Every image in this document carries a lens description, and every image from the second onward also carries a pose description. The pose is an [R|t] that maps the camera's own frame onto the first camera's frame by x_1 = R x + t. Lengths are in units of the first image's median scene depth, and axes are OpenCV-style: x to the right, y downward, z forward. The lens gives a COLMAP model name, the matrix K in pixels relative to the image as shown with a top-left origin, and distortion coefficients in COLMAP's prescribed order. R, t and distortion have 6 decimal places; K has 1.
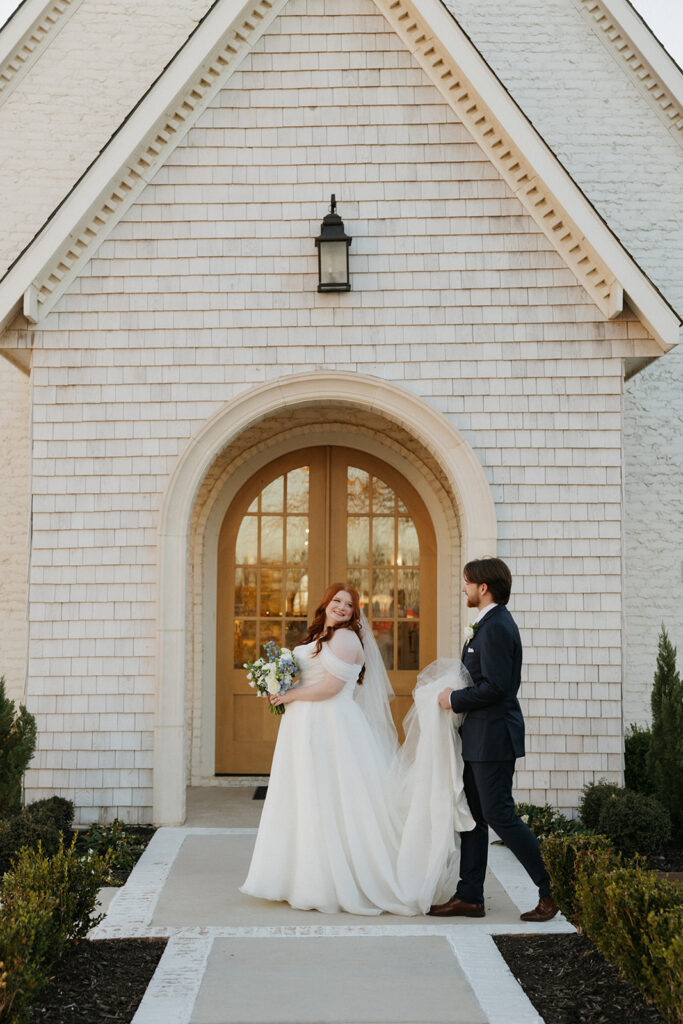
lens RADIAL K [[1454.4, 0, 338.7], [0, 1454.4, 520.0], [0, 0, 1]] dist [0.000509, 0.000000]
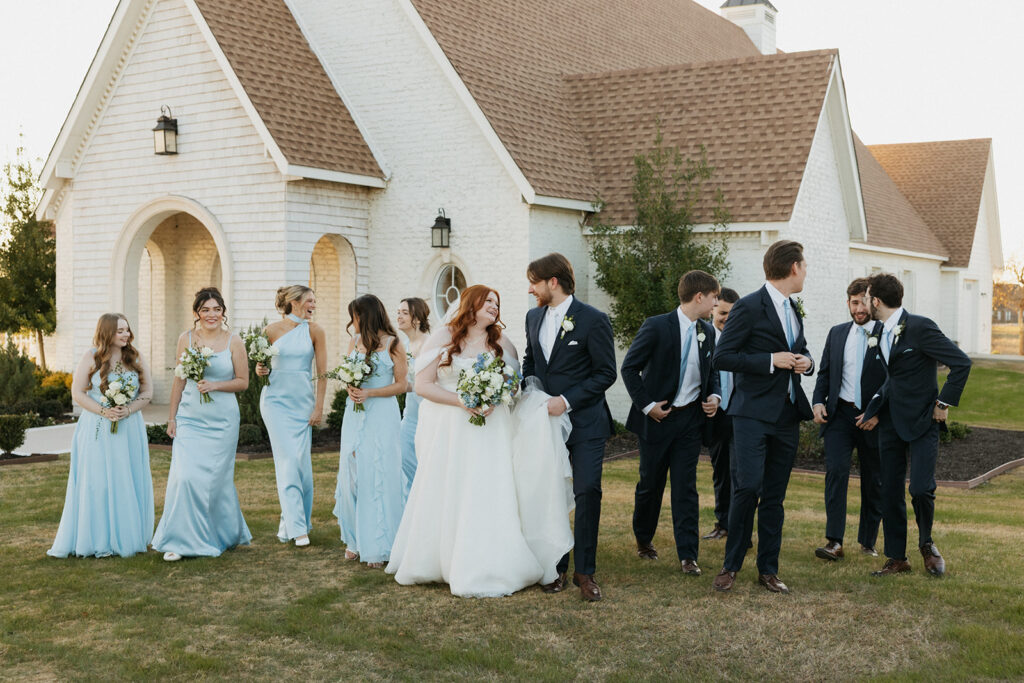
lens RADIAL K [[1207.6, 0, 505.2], [0, 1207.6, 346.9], [0, 0, 1]] dist [0.013014, 0.000000]
pose [[0.831081, 0.029062, -0.555391, 1.277540], [0.023533, 0.995902, 0.087327, -0.030066], [0.555653, -0.085646, 0.826991, -0.121950]]
